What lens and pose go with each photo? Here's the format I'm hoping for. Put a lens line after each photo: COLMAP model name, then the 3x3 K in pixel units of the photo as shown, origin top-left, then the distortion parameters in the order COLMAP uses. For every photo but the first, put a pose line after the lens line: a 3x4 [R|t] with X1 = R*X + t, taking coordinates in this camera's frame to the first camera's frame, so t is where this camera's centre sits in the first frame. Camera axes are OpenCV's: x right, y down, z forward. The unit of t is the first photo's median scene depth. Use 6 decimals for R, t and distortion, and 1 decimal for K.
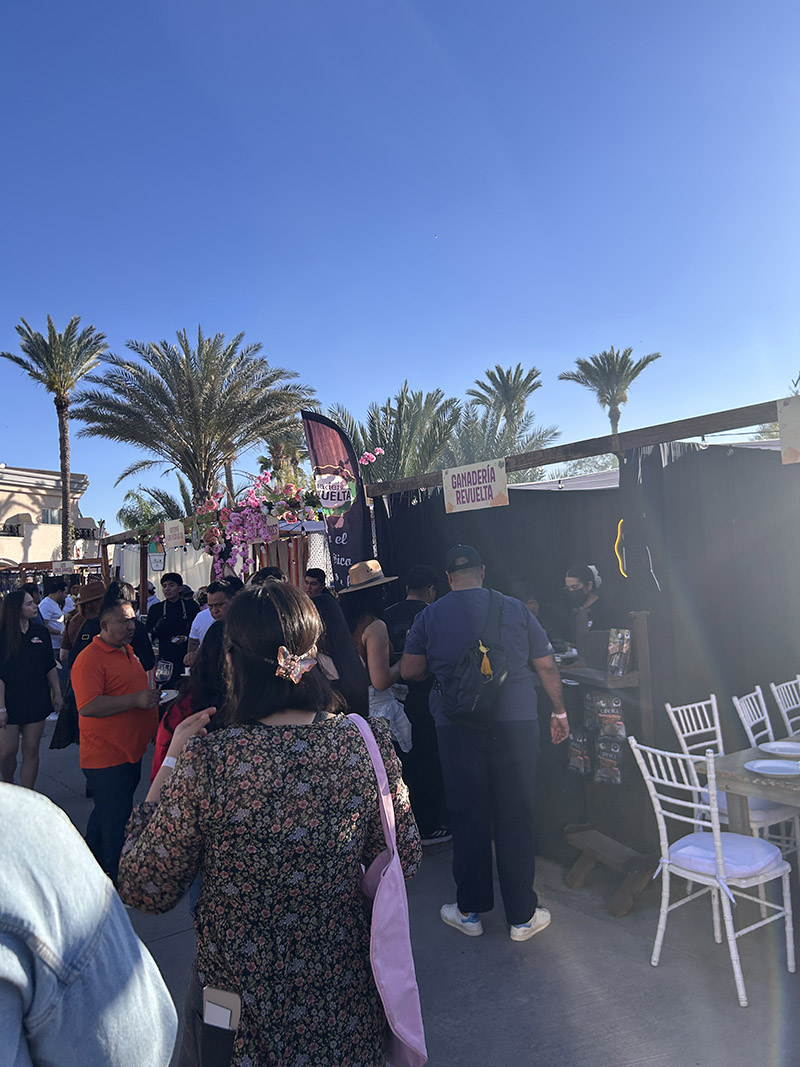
lens RADIAL K [[802.3, 0, 372.1], [0, 802.3, 540.6], [0, 0, 1]] dist [0.047128, -0.060024]
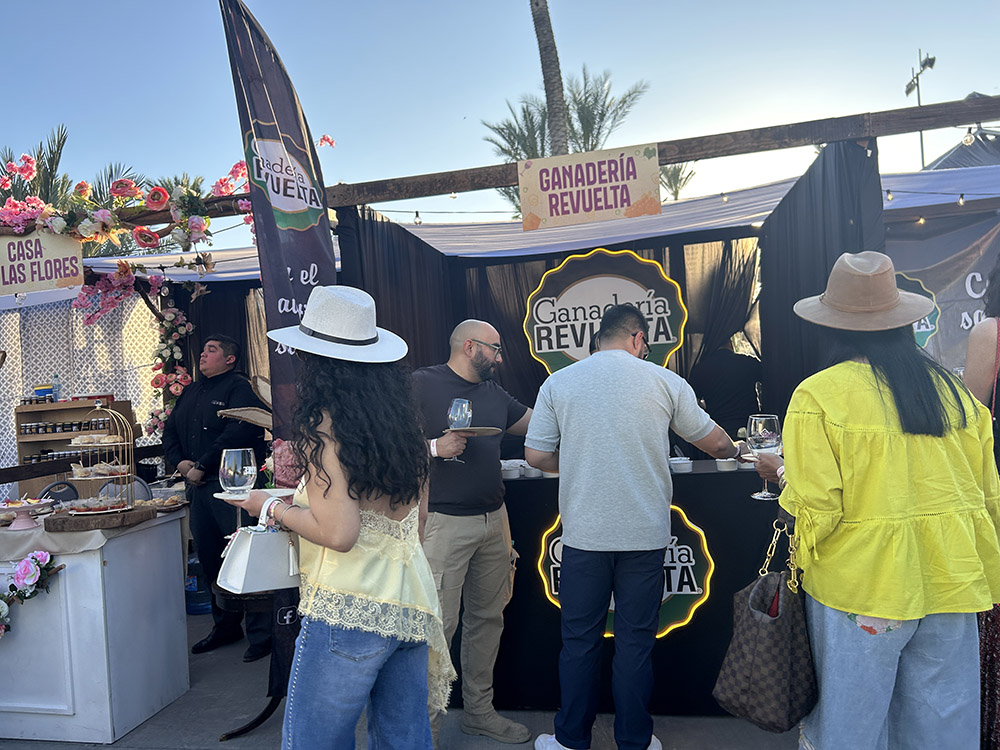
lens RADIAL K [[751.9, 0, 499.1], [0, 751.9, 396.8], [0, 0, 1]] dist [0.047128, -0.060024]
pose [[0.737375, -0.024635, 0.675034, -0.339775], [0.011518, 0.999648, 0.023900, 0.086023], [-0.675385, -0.009848, 0.737400, 0.586373]]
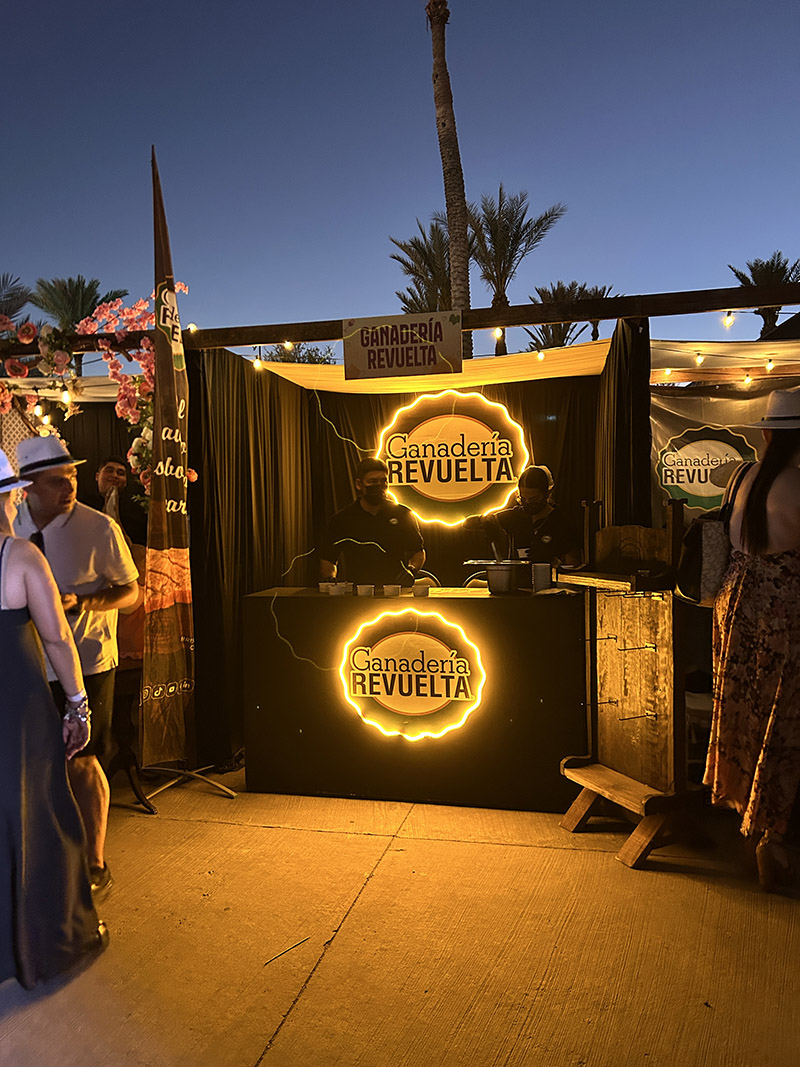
lens RADIAL K [[802.3, 0, 396.3], [0, 802.3, 541.3], [0, 0, 1]] dist [0.047128, -0.060024]
pose [[0.744636, 0.002168, 0.667467, -0.372739], [-0.040772, 0.998275, 0.042244, 0.082188], [-0.666224, -0.058670, 0.743440, 0.427466]]
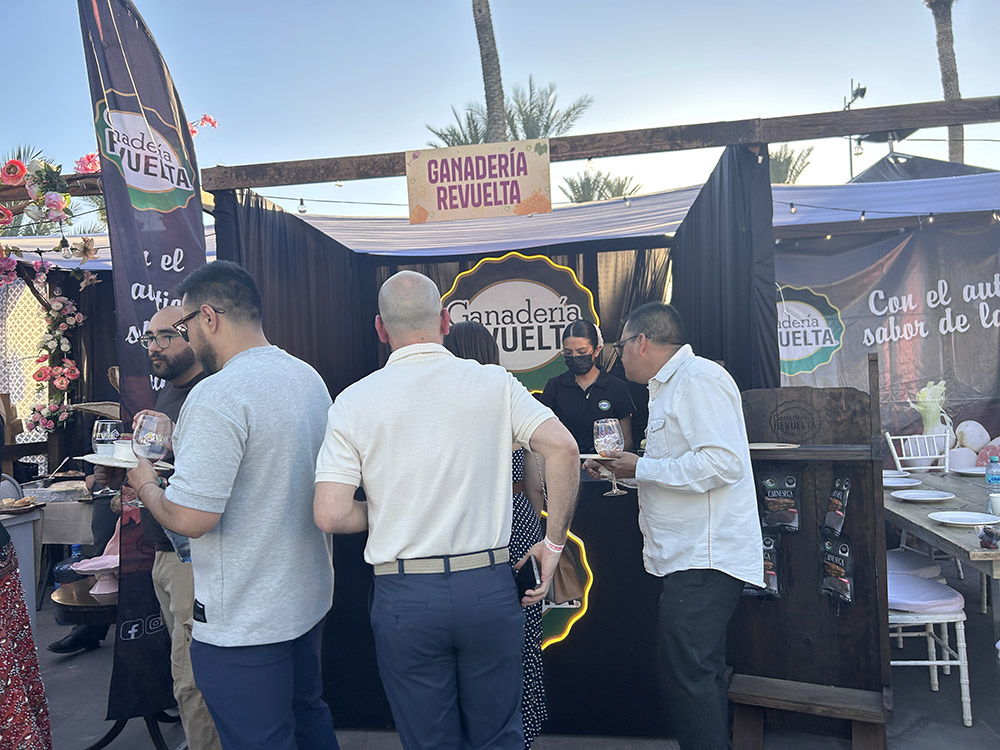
lens RADIAL K [[751.9, 0, 497.8], [0, 751.9, 396.3], [0, 0, 1]] dist [0.047128, -0.060024]
pose [[0.687407, 0.002802, 0.726267, -0.284693], [-0.016623, 0.999791, 0.011877, 0.091342], [-0.726082, -0.020237, 0.687310, 0.572867]]
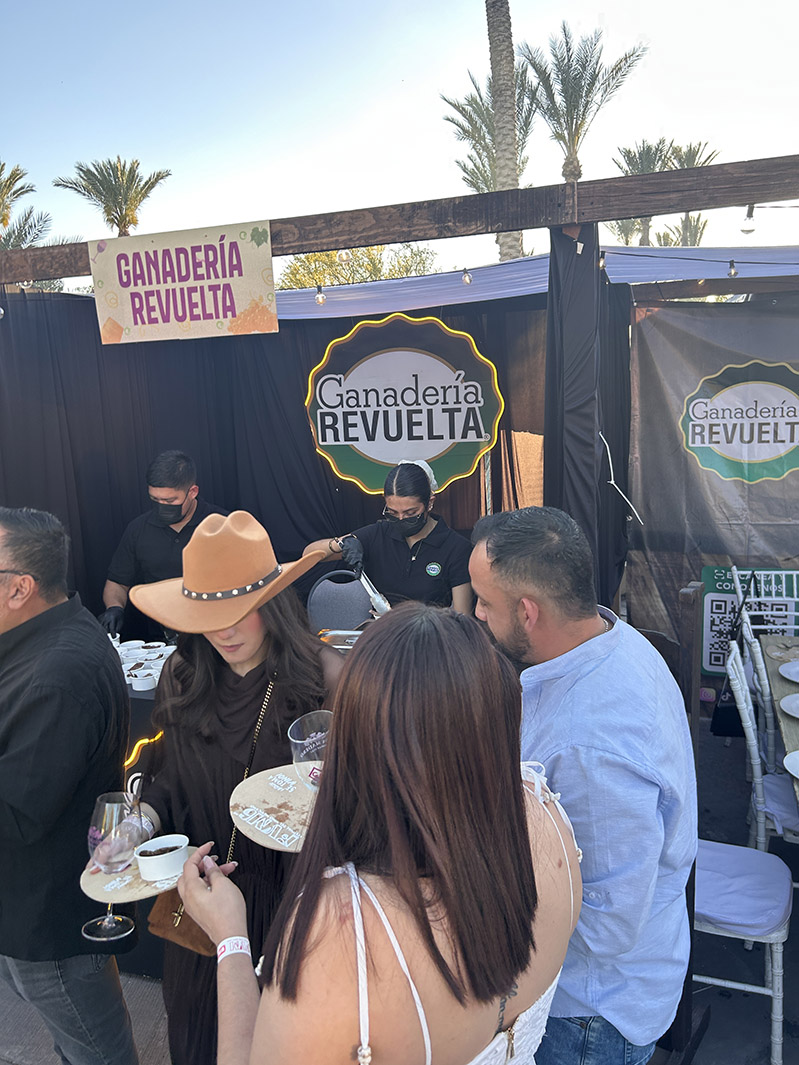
lens RADIAL K [[800.8, 0, 407.9], [0, 800.8, 543.3], [0, 0, 1]] dist [0.047128, -0.060024]
pose [[0.800190, -0.096249, 0.591973, -0.048644], [-0.021201, 0.981882, 0.188303, -0.013718], [-0.599372, -0.163229, 0.783651, 0.546820]]
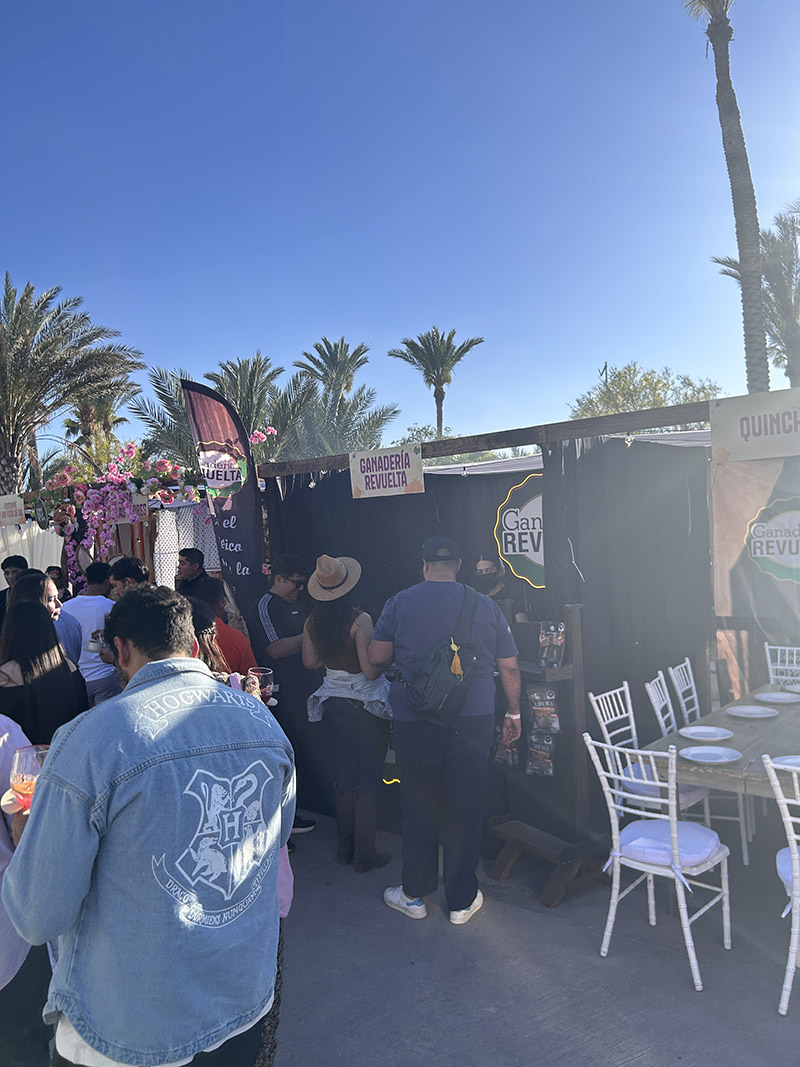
lens RADIAL K [[802.3, 0, 389.7], [0, 802.3, 542.5], [0, 0, 1]] dist [0.047128, -0.060024]
pose [[0.969745, 0.002689, 0.244105, -0.101086], [-0.011746, 0.999295, 0.035656, -0.016821], [-0.243837, -0.037444, 0.969093, 0.063219]]
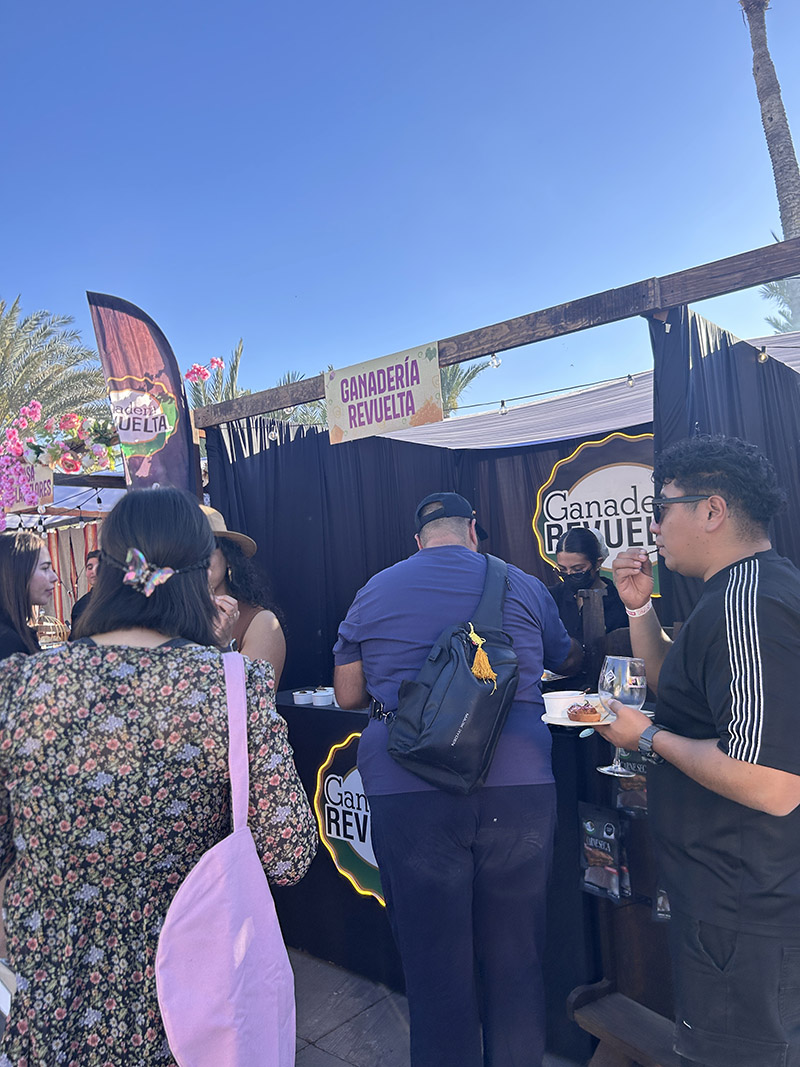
lens RADIAL K [[802.3, 0, 387.5], [0, 802.3, 542.8], [0, 0, 1]] dist [0.047128, -0.060024]
pose [[0.972523, 0.008638, 0.232647, -0.006878], [-0.006201, 0.999918, -0.011205, 0.048786], [-0.232724, 0.009455, 0.972497, 0.408522]]
